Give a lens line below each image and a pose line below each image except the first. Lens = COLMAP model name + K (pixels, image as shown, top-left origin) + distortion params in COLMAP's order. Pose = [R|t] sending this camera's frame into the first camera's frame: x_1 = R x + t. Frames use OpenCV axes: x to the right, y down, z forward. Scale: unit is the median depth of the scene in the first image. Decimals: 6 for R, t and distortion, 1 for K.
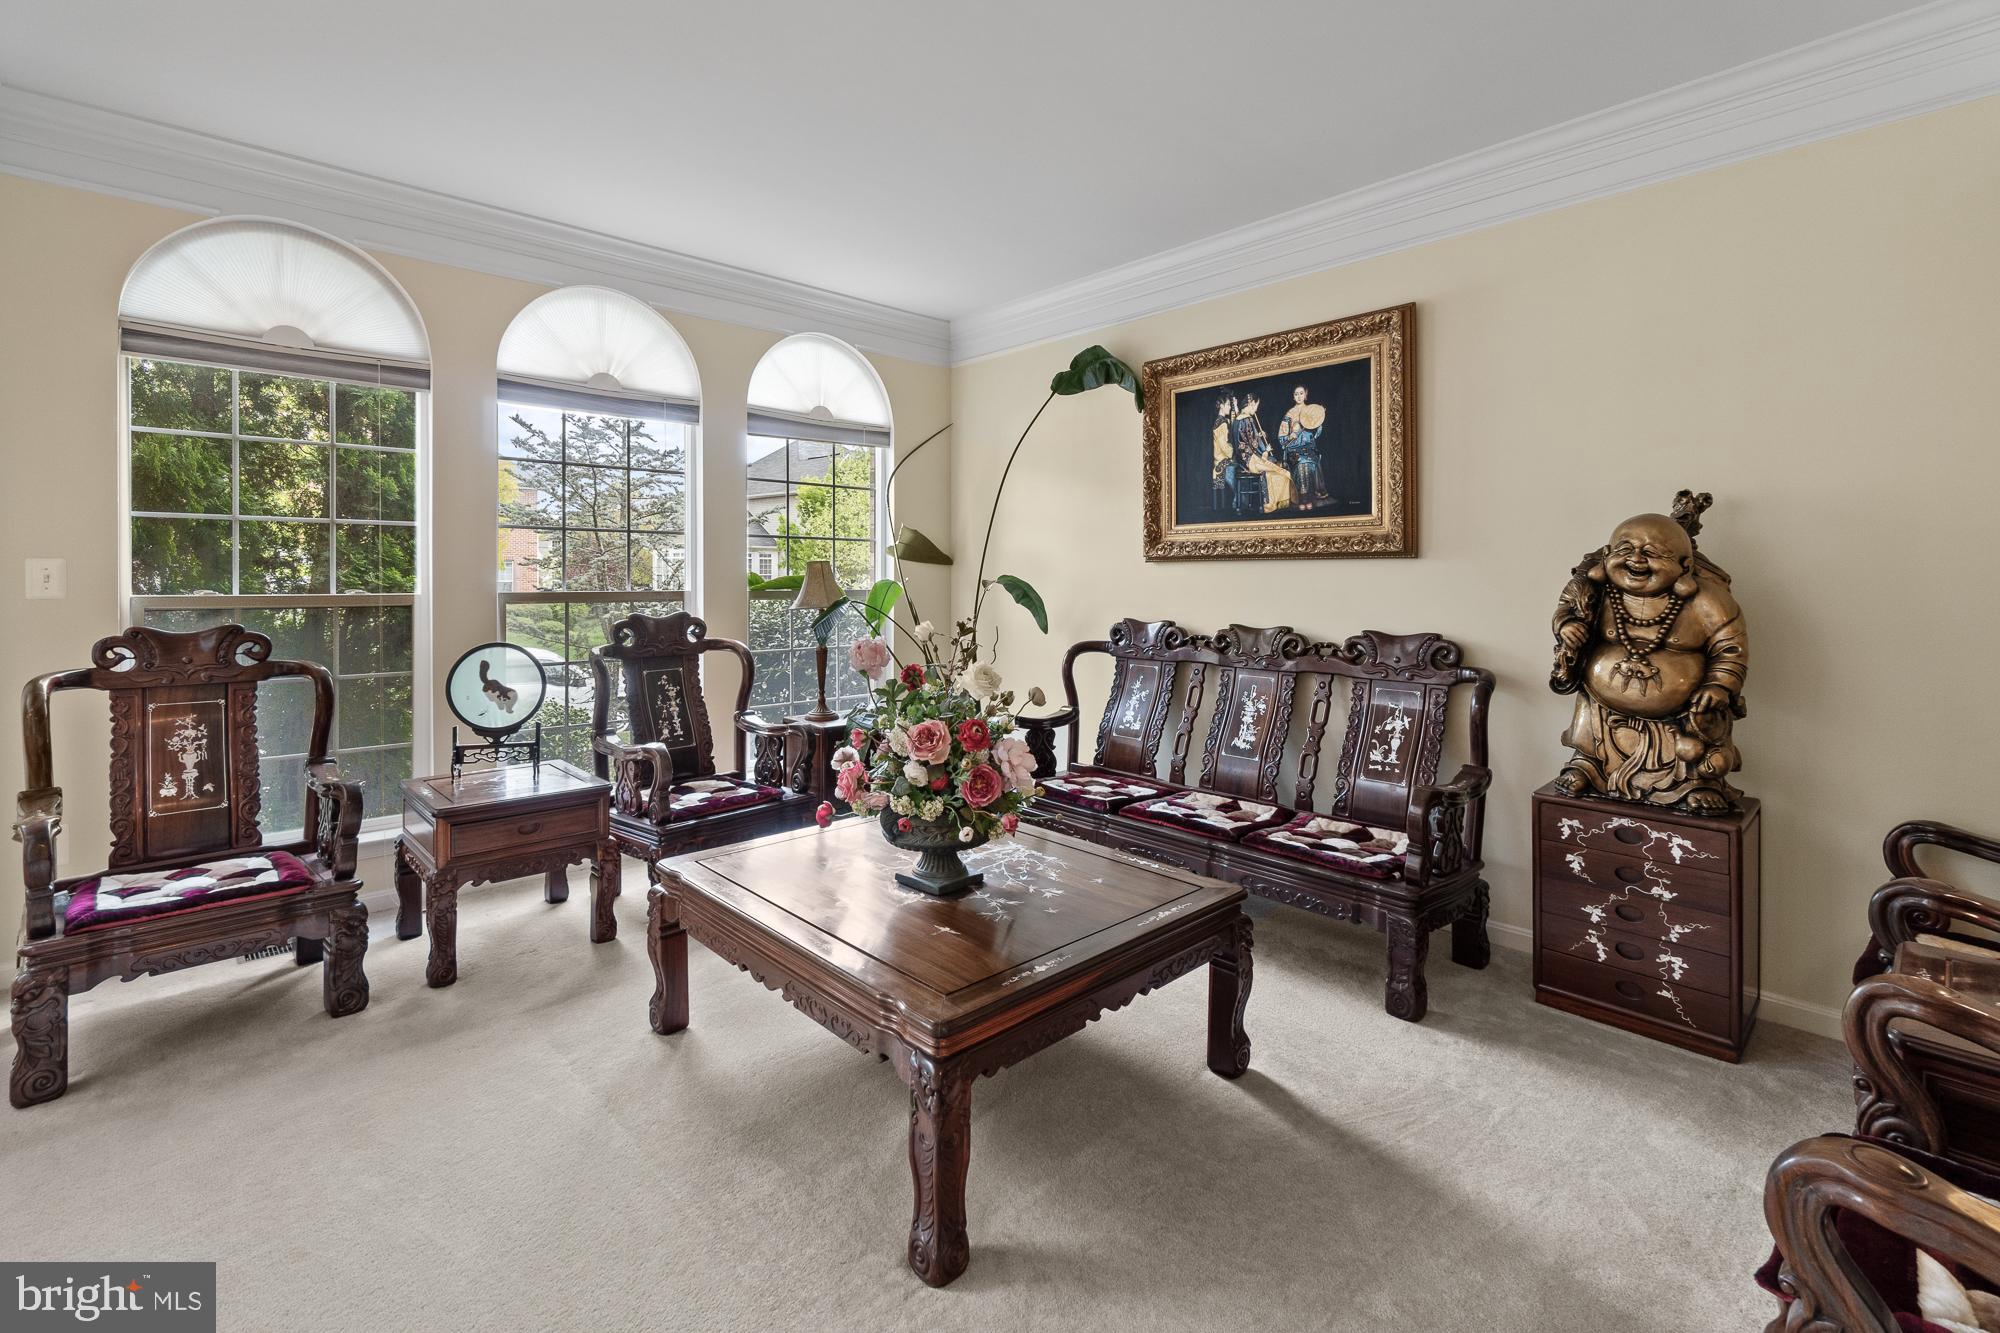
lens RADIAL K [[890.8, 0, 993.4], [0, 890.8, 588.2], [0, 0, 1]] dist [0.000033, 0.000511]
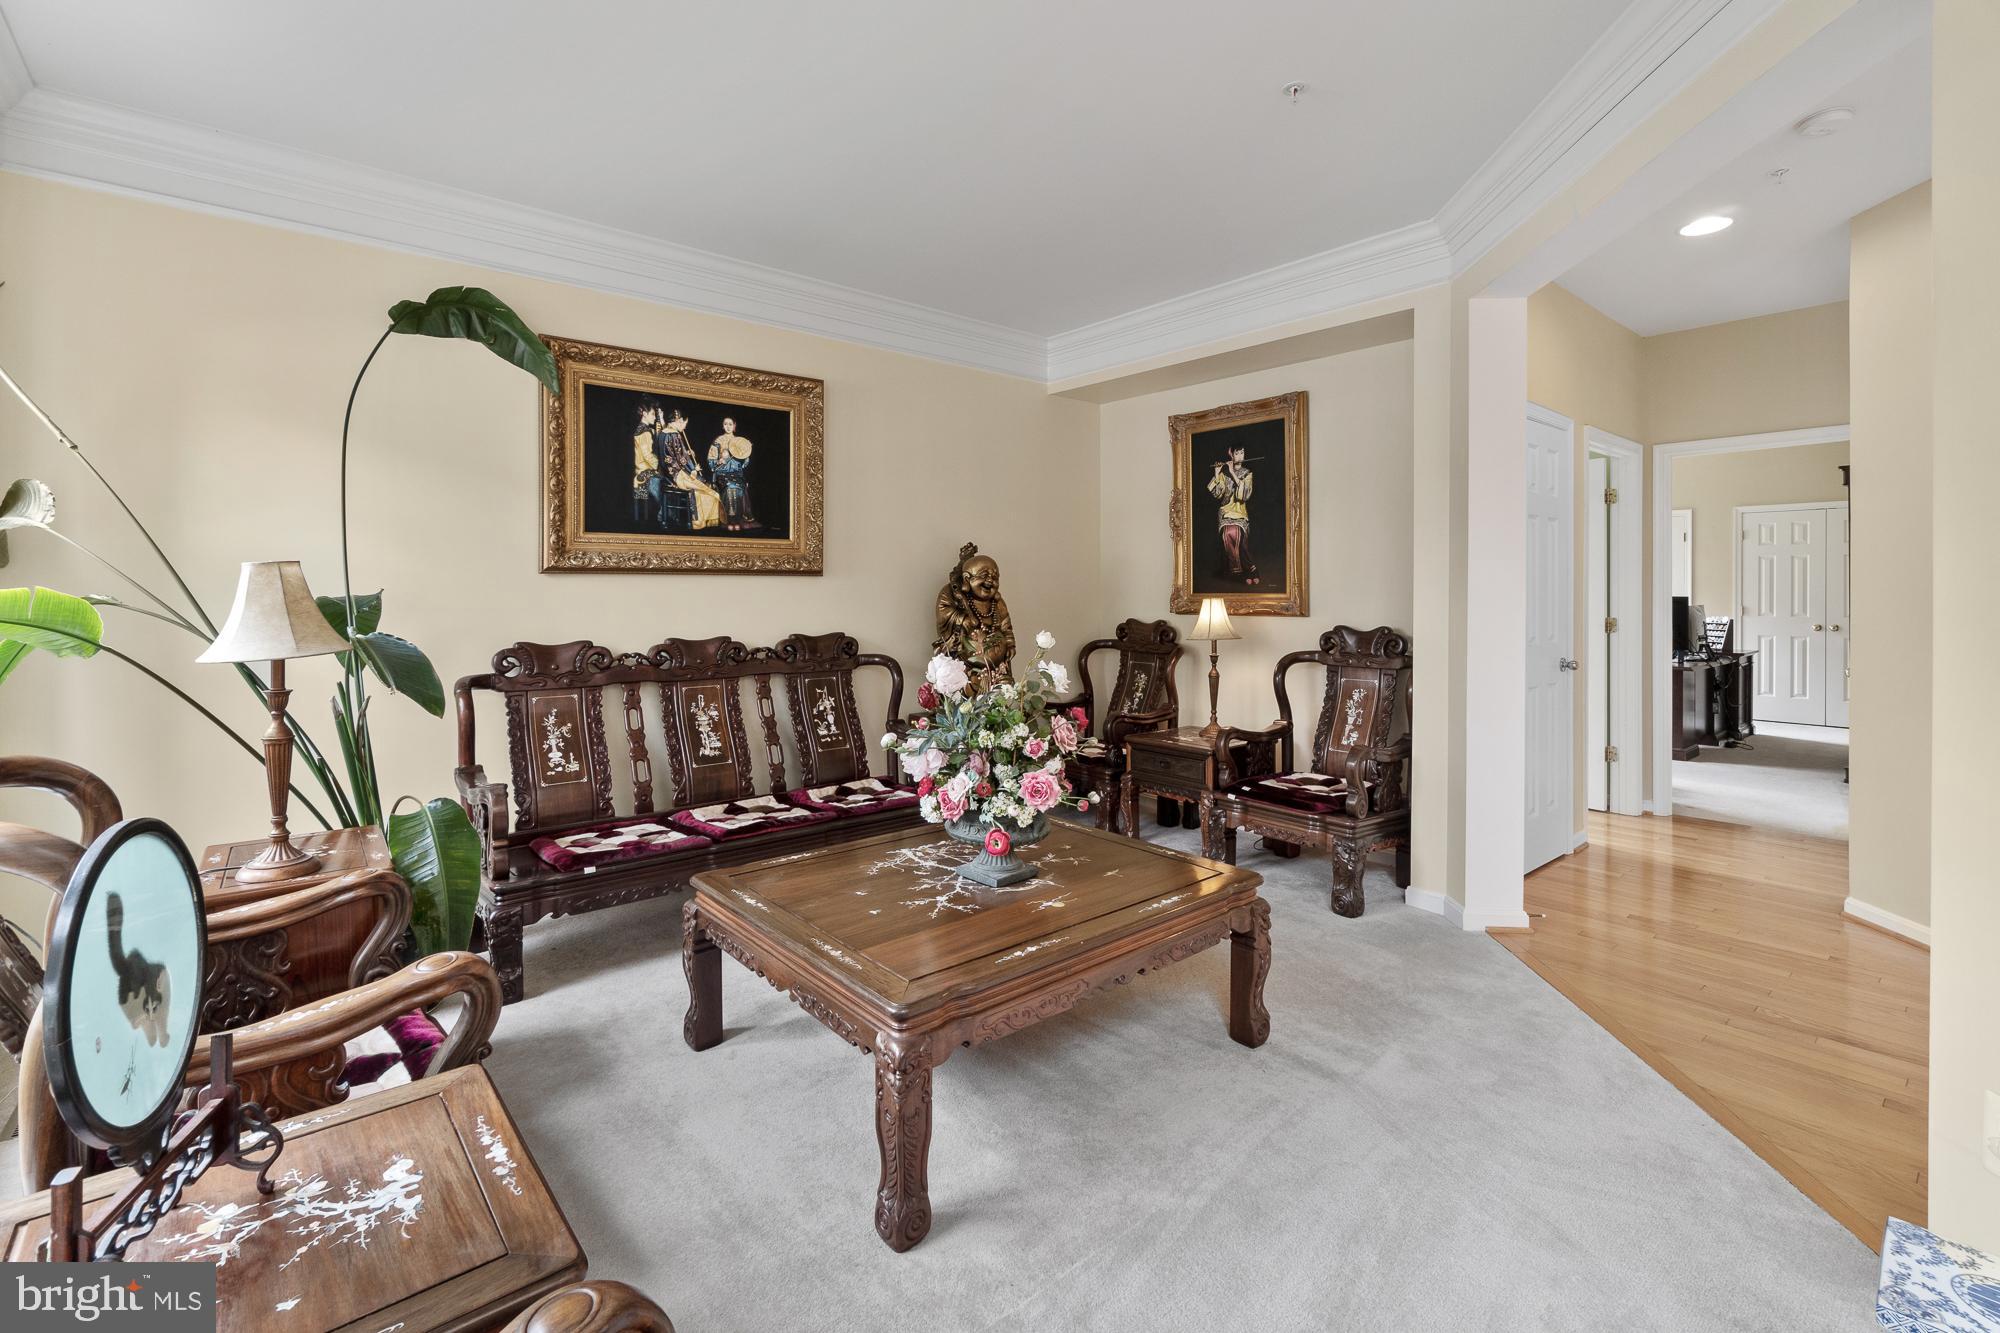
lens RADIAL K [[890.8, 0, 993.4], [0, 890.8, 588.2], [0, 0, 1]] dist [0.000033, 0.000511]
pose [[0.046870, -0.006770, 0.998878, -0.720265], [0.006255, 0.999959, 0.006484, -0.020148], [-0.998881, 0.005944, 0.046911, 0.603174]]
